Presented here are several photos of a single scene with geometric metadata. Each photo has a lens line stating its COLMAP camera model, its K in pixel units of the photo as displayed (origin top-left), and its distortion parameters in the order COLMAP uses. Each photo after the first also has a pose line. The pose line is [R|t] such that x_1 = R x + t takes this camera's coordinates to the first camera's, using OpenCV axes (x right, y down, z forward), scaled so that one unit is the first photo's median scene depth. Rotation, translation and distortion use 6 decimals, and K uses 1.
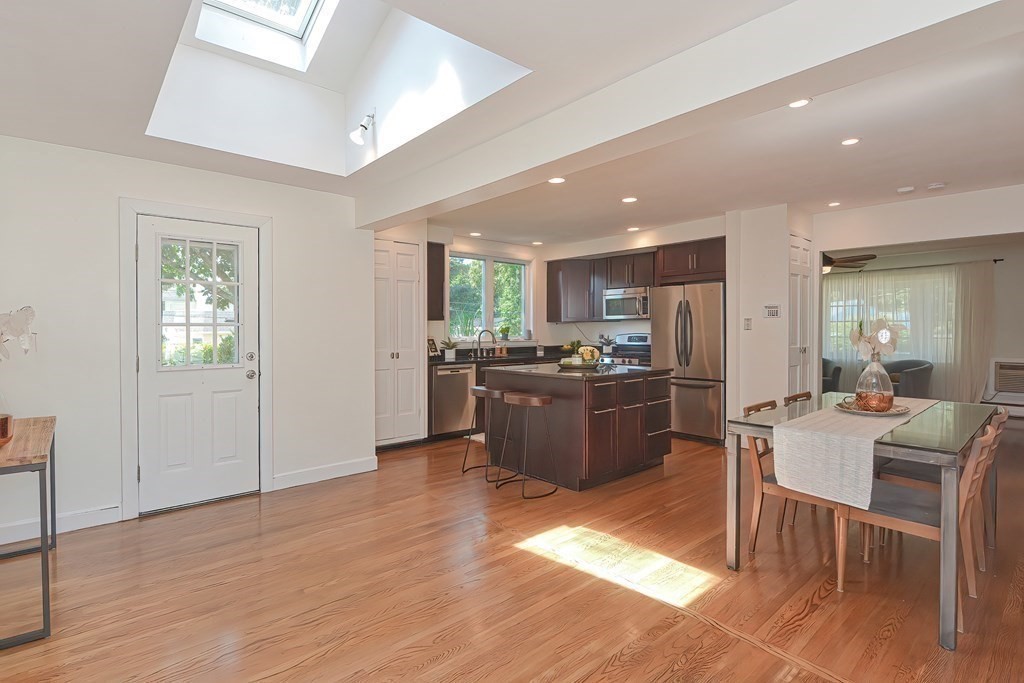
lens RADIAL K [[496.8, 0, 517.9], [0, 496.8, 335.1], [0, 0, 1]] dist [-0.000181, -0.006132]
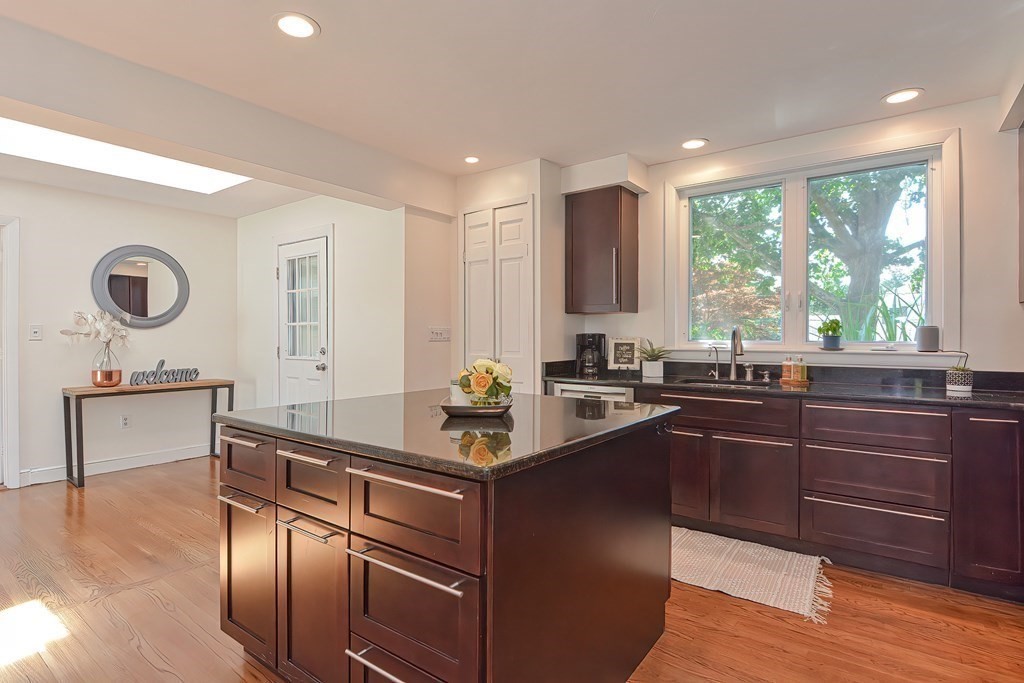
lens RADIAL K [[496.8, 0, 515.9], [0, 496.8, 340.9], [0, 0, 1]] dist [-0.000181, -0.006132]
pose [[0.200622, 0.011000, -0.979607, 0.399701], [-0.014143, 0.999865, 0.008331, 0.002194], [0.979567, 0.012183, 0.200751, 0.727548]]
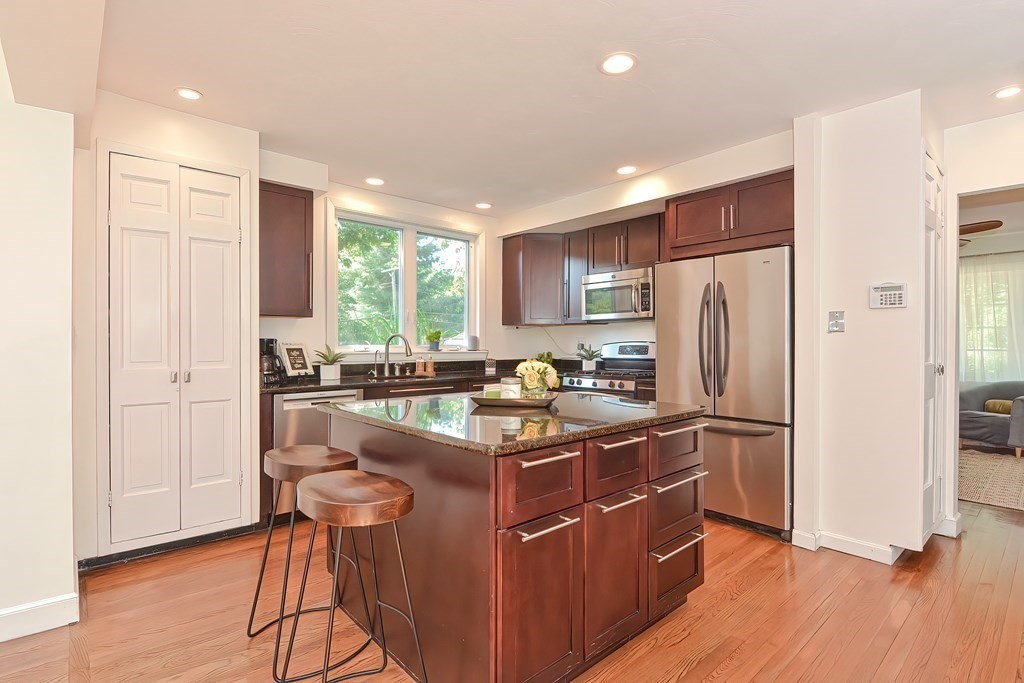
lens RADIAL K [[496.8, 0, 508.6], [0, 496.8, 343.6], [0, 0, 1]] dist [-0.000181, -0.006132]
pose [[0.999960, 0.003364, -0.008282, 0.090703], [-0.003446, 0.999945, -0.009937, 0.007326], [0.008248, 0.009965, 0.999916, 0.382860]]
